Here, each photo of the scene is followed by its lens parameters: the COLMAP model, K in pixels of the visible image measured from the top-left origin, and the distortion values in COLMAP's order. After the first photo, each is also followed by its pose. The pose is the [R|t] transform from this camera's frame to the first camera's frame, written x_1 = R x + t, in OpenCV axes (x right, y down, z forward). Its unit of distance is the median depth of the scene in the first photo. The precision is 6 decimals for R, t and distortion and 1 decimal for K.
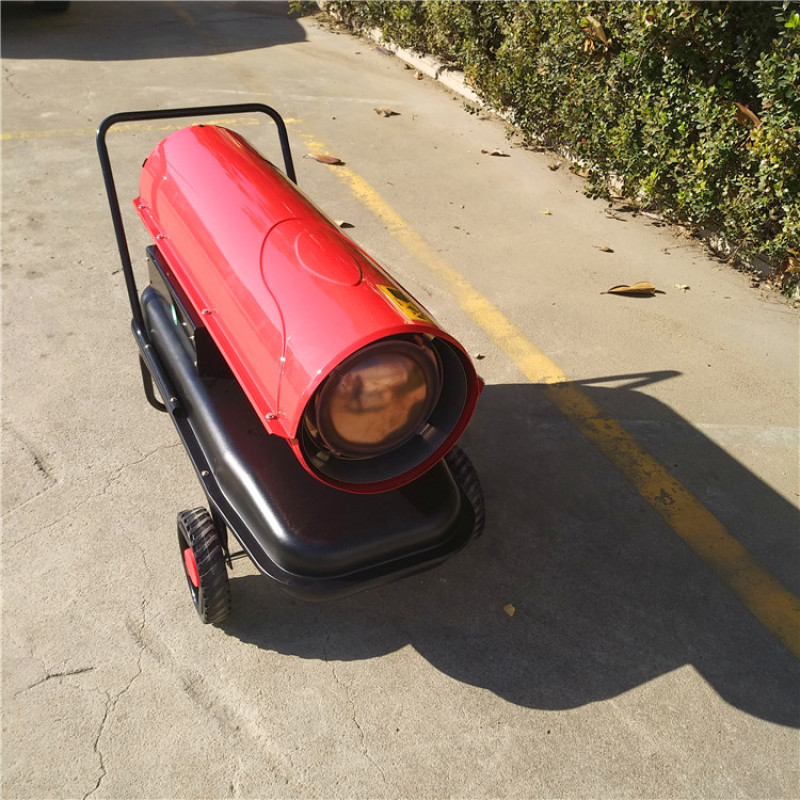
lens RADIAL K [[815.0, 0, 402.7], [0, 815.0, 422.6], [0, 0, 1]] dist [-0.027310, -0.009805]
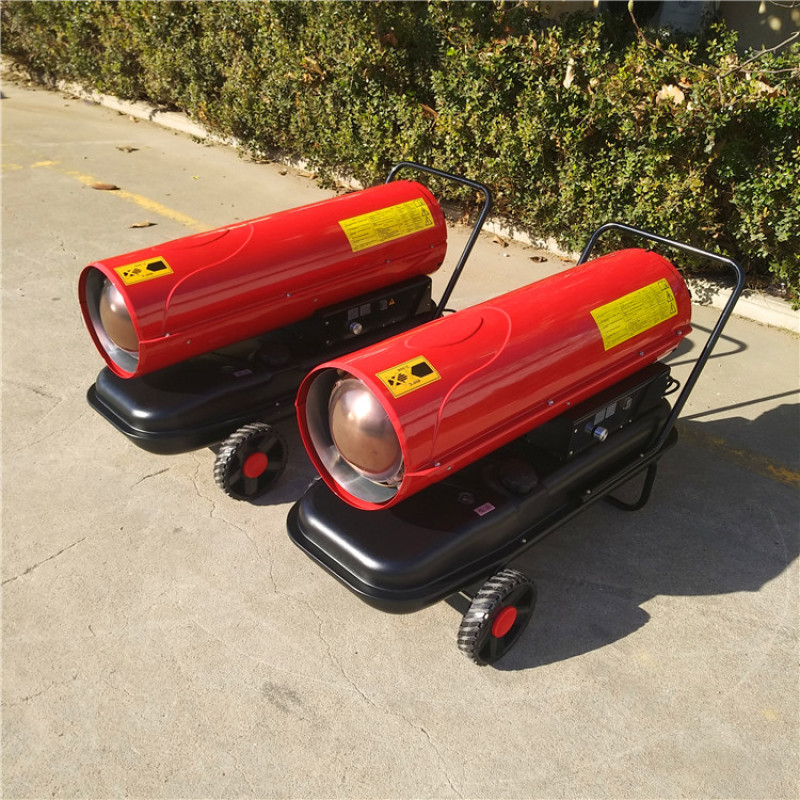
lens RADIAL K [[833.5, 0, 401.5], [0, 833.5, 415.6], [0, 0, 1]] dist [-0.095688, 0.128493]
pose [[0.907951, -0.212195, 0.361383, -0.291777], [0.234086, 0.972061, -0.017357, 0.185873], [-0.347604, 0.100354, 0.932256, -0.364946]]
